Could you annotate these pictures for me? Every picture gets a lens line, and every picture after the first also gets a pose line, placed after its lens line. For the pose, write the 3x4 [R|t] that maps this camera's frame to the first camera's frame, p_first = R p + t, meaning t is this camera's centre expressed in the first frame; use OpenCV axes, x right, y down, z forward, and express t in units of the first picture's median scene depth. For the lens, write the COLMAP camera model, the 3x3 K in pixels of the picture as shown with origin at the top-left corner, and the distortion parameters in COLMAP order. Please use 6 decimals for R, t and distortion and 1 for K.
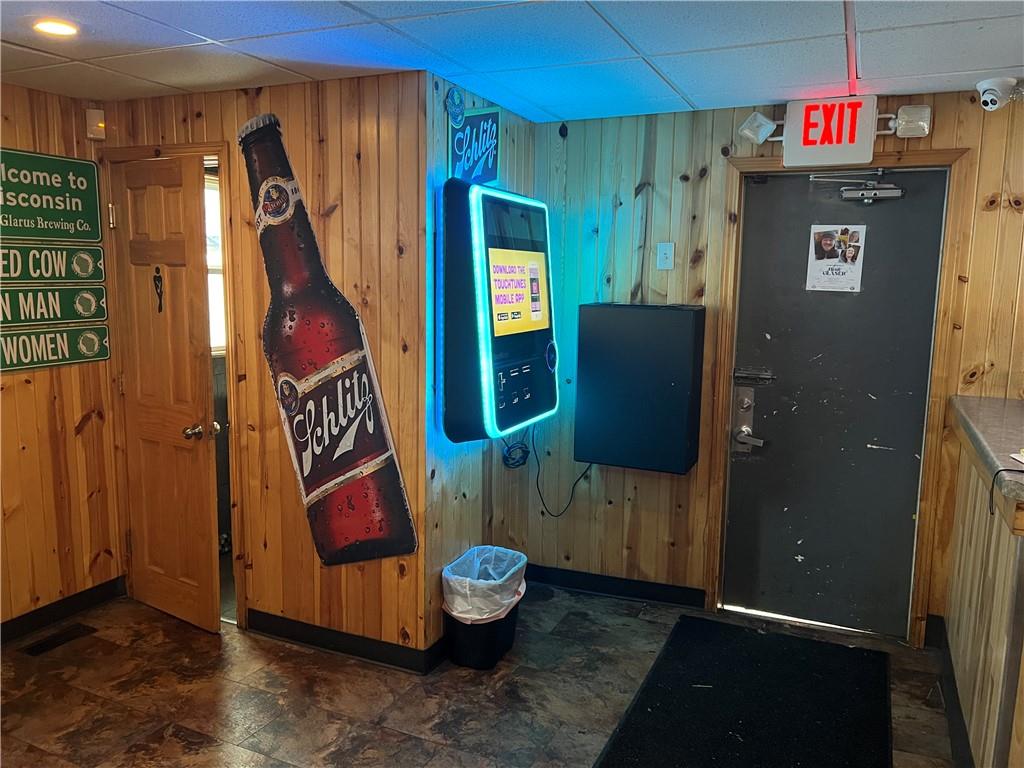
lens RADIAL K [[771.3, 0, 511.4], [0, 771.3, 381.6], [0, 0, 1]] dist [0.046655, -0.050136]
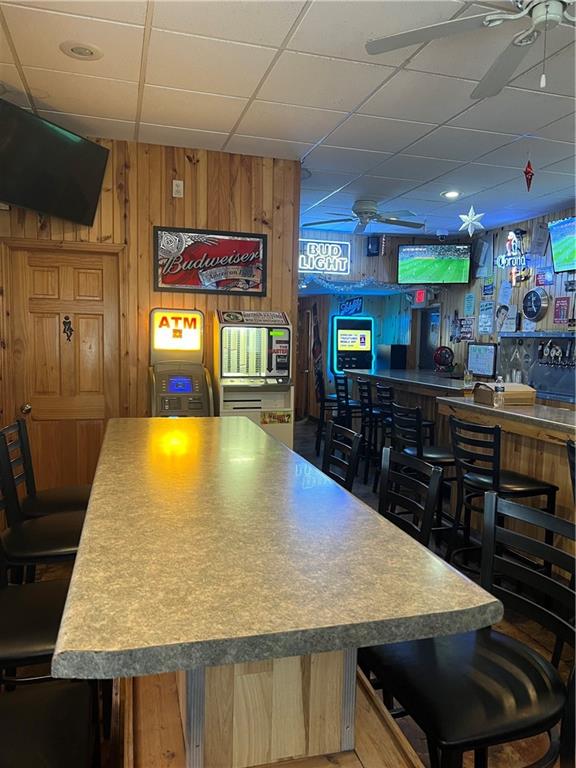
lens RADIAL K [[578.5, 0, 289.6], [0, 578.5, 390.7], [0, 0, 1]] dist [0.046655, -0.050136]
pose [[0.664033, 0.065778, -0.744804, 1.970384], [-0.115549, 0.993184, -0.015305, 0.223604], [0.738721, 0.096225, 0.667108, -1.216782]]
